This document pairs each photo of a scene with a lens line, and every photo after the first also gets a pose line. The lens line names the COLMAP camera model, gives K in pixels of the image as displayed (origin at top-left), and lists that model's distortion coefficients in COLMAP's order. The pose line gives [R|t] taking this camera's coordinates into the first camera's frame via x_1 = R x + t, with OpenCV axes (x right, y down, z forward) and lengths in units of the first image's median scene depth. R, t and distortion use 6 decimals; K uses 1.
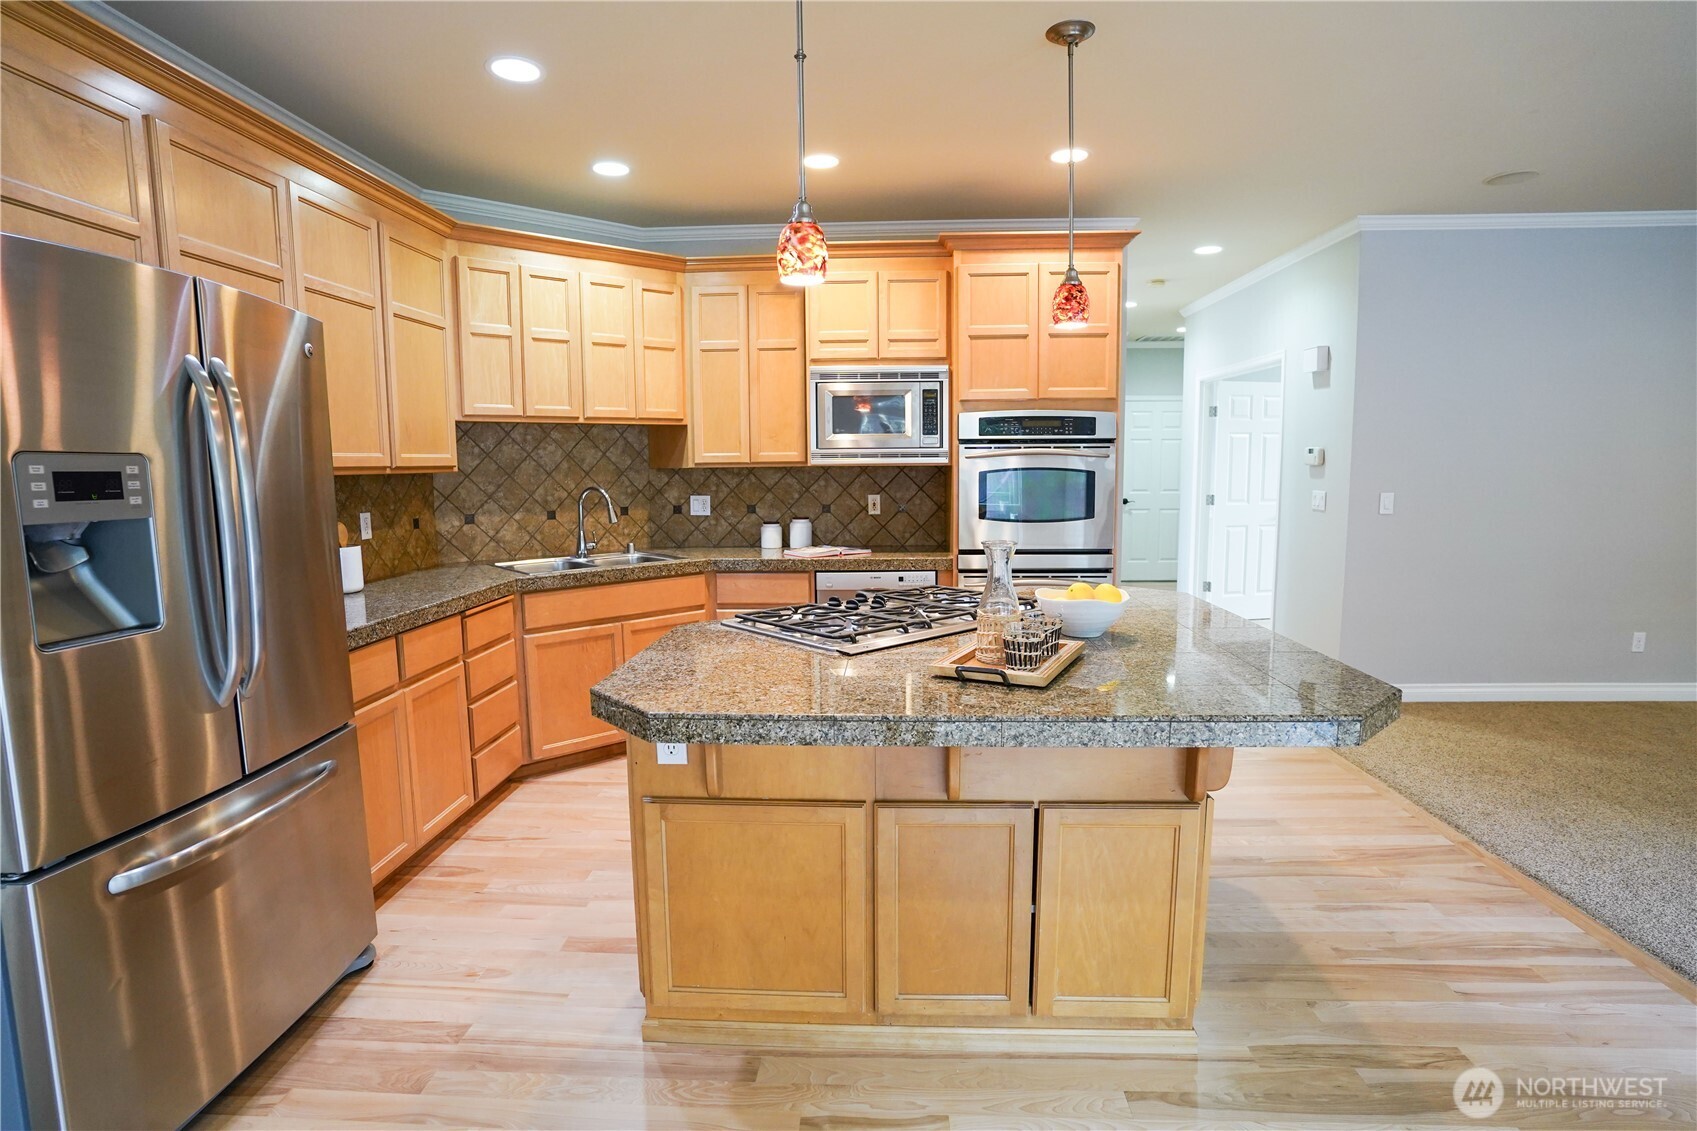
lens RADIAL K [[832.0, 0, 857.9], [0, 832.0, 569.0], [0, 0, 1]] dist [-0.064706, 0.027267]
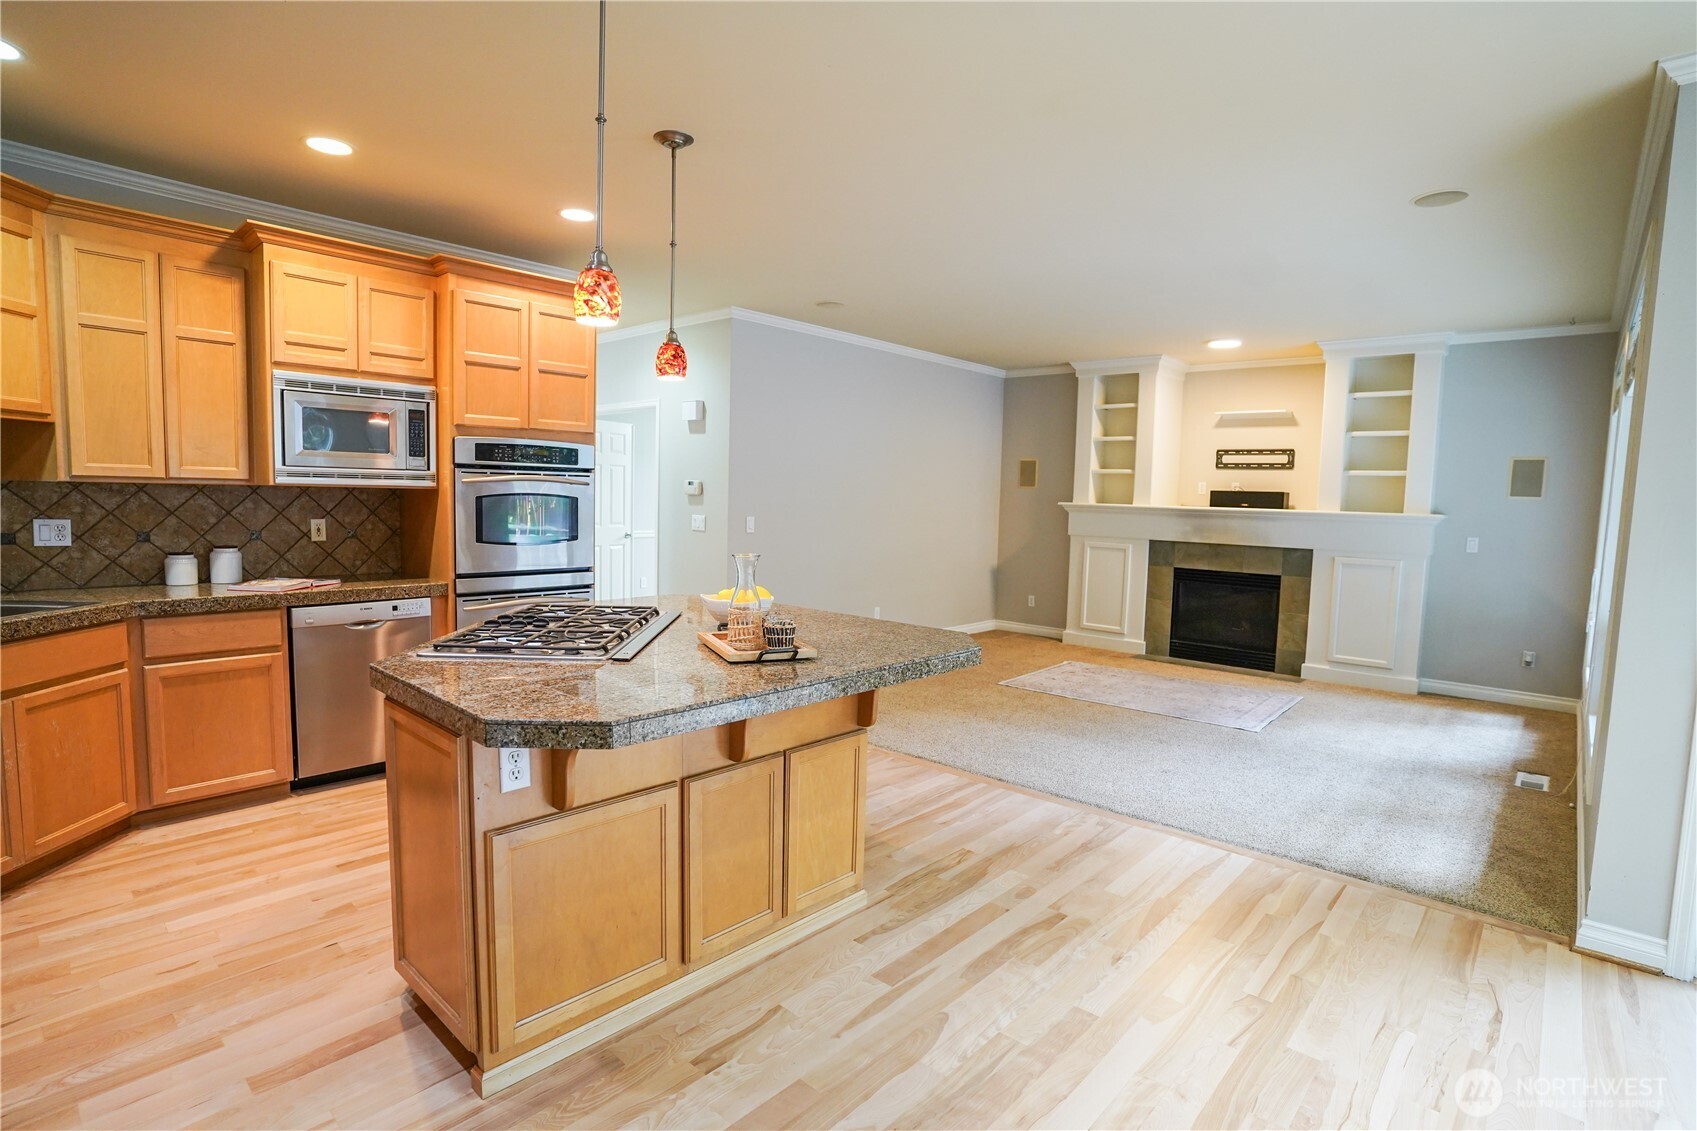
lens RADIAL K [[832.0, 0, 810.9], [0, 832.0, 573.2], [0, 0, 1]] dist [-0.064706, 0.027267]
pose [[0.656192, -0.045063, 0.753247, -0.345343], [0.064255, 0.997927, 0.003725, -0.000859], [-0.751853, 0.045955, 0.657727, 0.039212]]
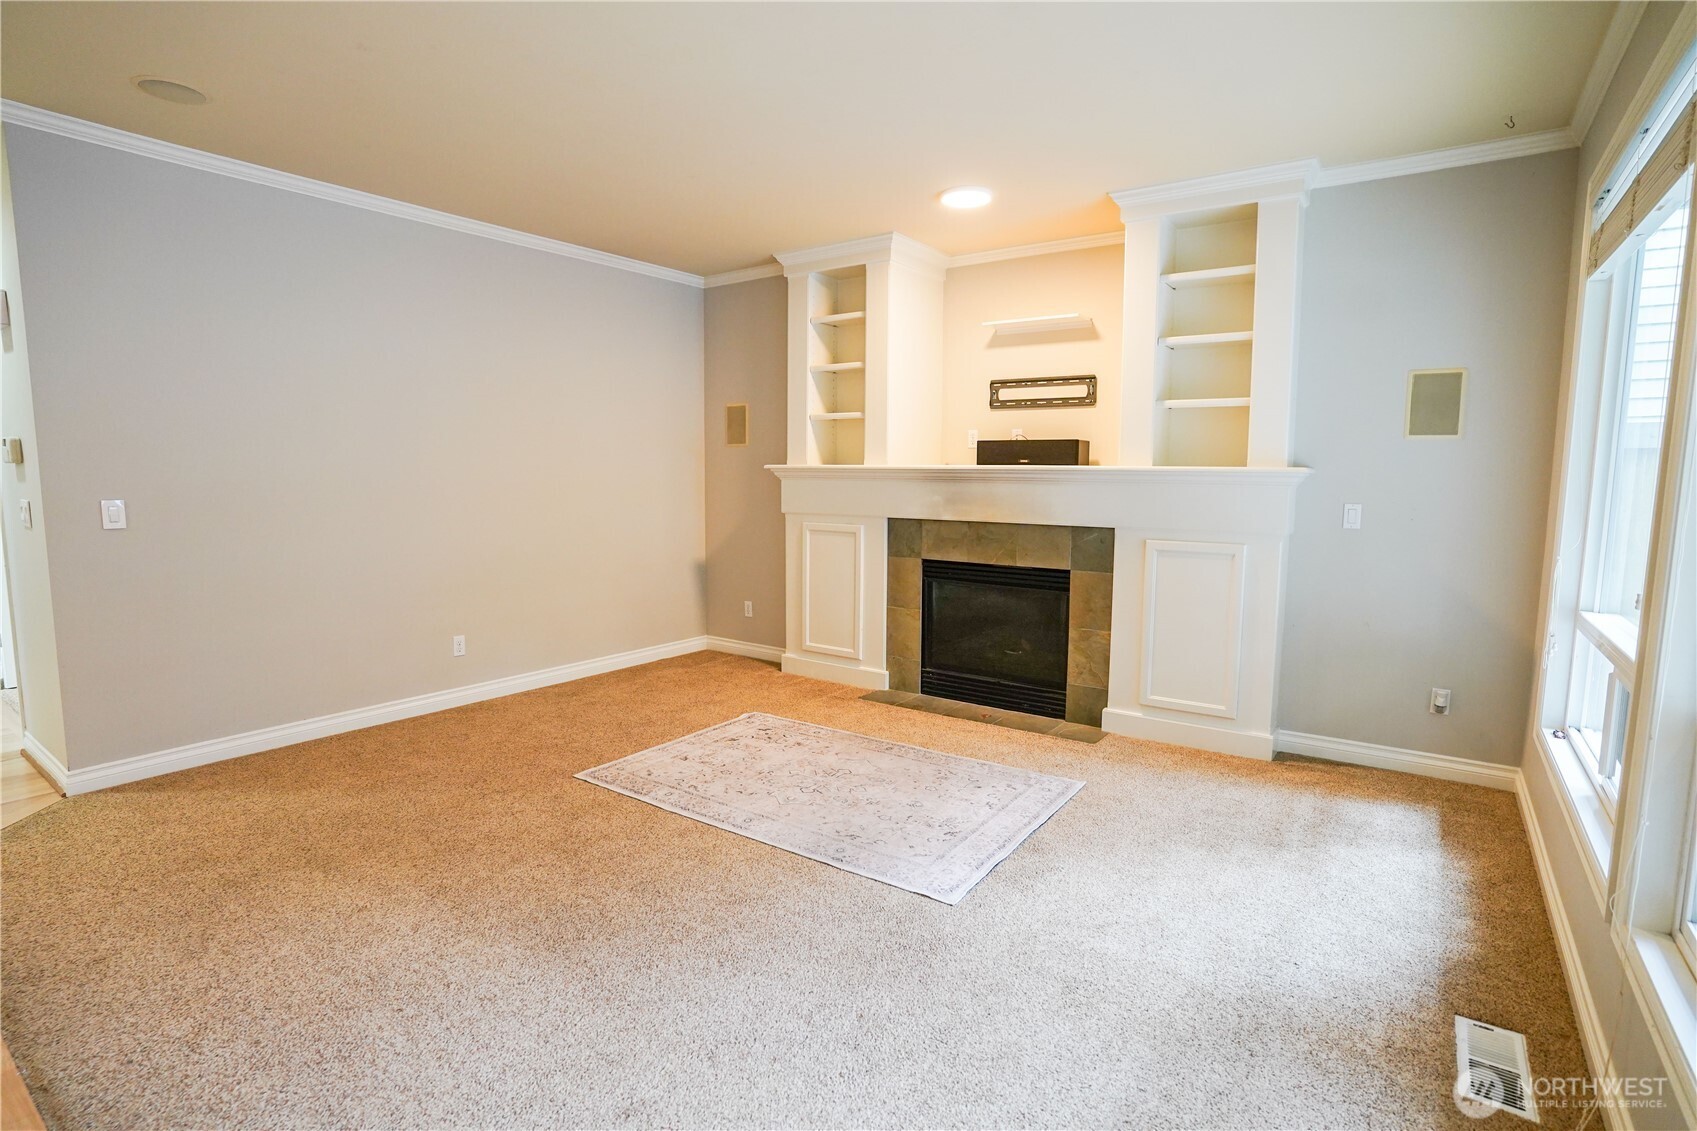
lens RADIAL K [[832.0, 0, 805.1], [0, 832.0, 568.6], [0, 0, 1]] dist [-0.064706, 0.027267]
pose [[0.575940, -0.080558, 0.813513, 0.455302], [0.091644, 0.995222, 0.033670, 0.002377], [-0.812339, 0.055162, 0.580571, 0.070188]]
